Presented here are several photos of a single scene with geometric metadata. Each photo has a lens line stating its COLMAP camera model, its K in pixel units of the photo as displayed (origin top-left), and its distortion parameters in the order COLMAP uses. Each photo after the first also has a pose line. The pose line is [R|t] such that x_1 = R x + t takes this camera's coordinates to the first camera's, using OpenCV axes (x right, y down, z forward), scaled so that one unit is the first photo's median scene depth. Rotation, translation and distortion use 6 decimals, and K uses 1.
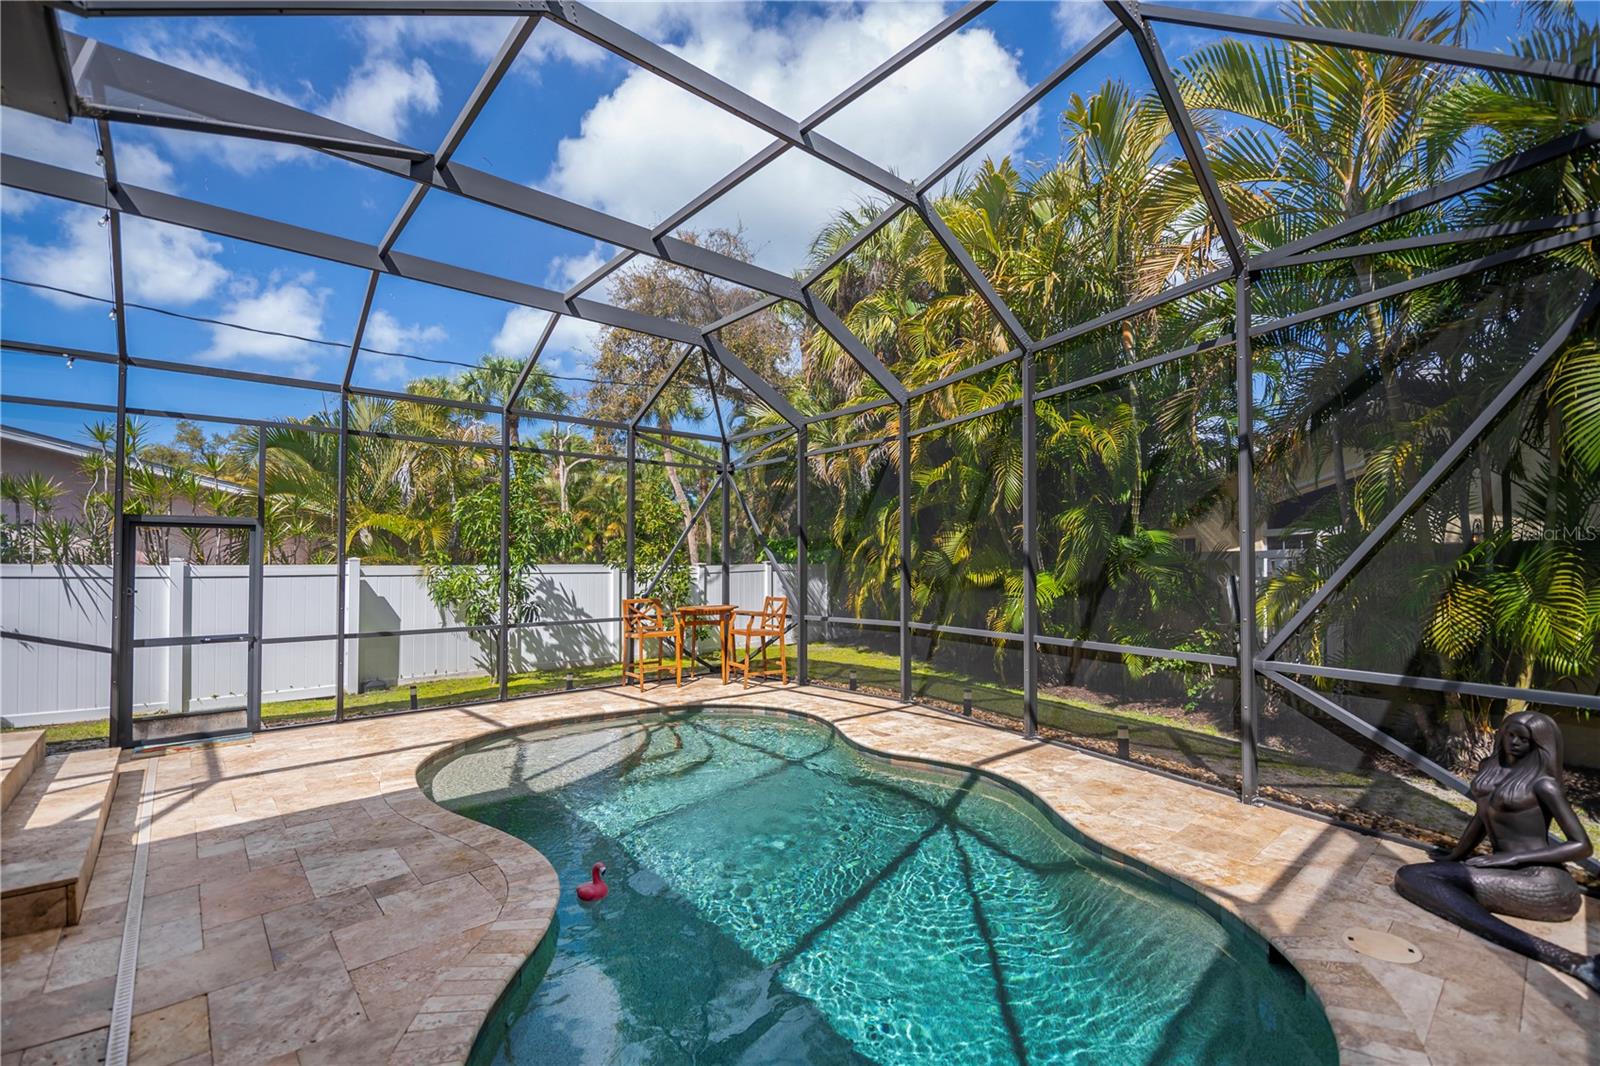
lens RADIAL K [[720.3, 0, 834.0], [0, 720.3, 539.8], [0, 0, 1]] dist [-0.003090, -0.000170]
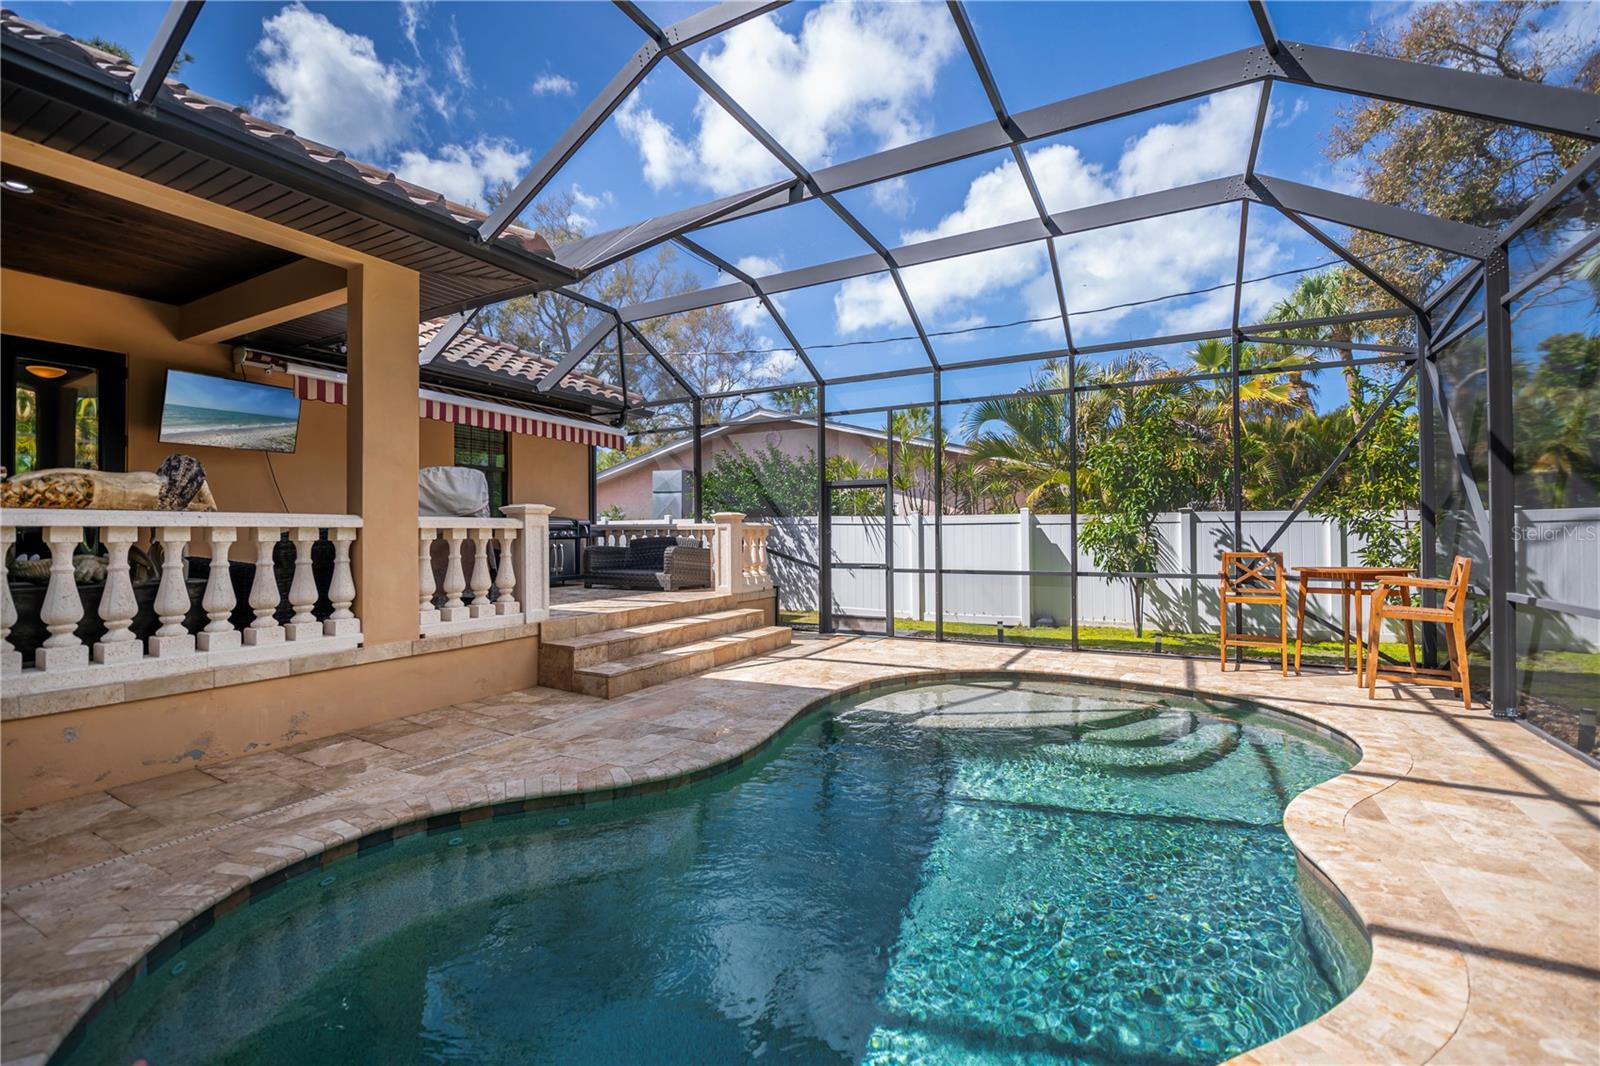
lens RADIAL K [[709.4, 0, 805.8], [0, 709.4, 535.7], [0, 0, 1]] dist [0.001229, 0.000312]
pose [[0.305687, 0.011360, -0.952064, 0.571435], [0.038540, 0.998962, 0.024294, 0.049294], [0.951352, -0.044118, 0.304932, 0.599268]]
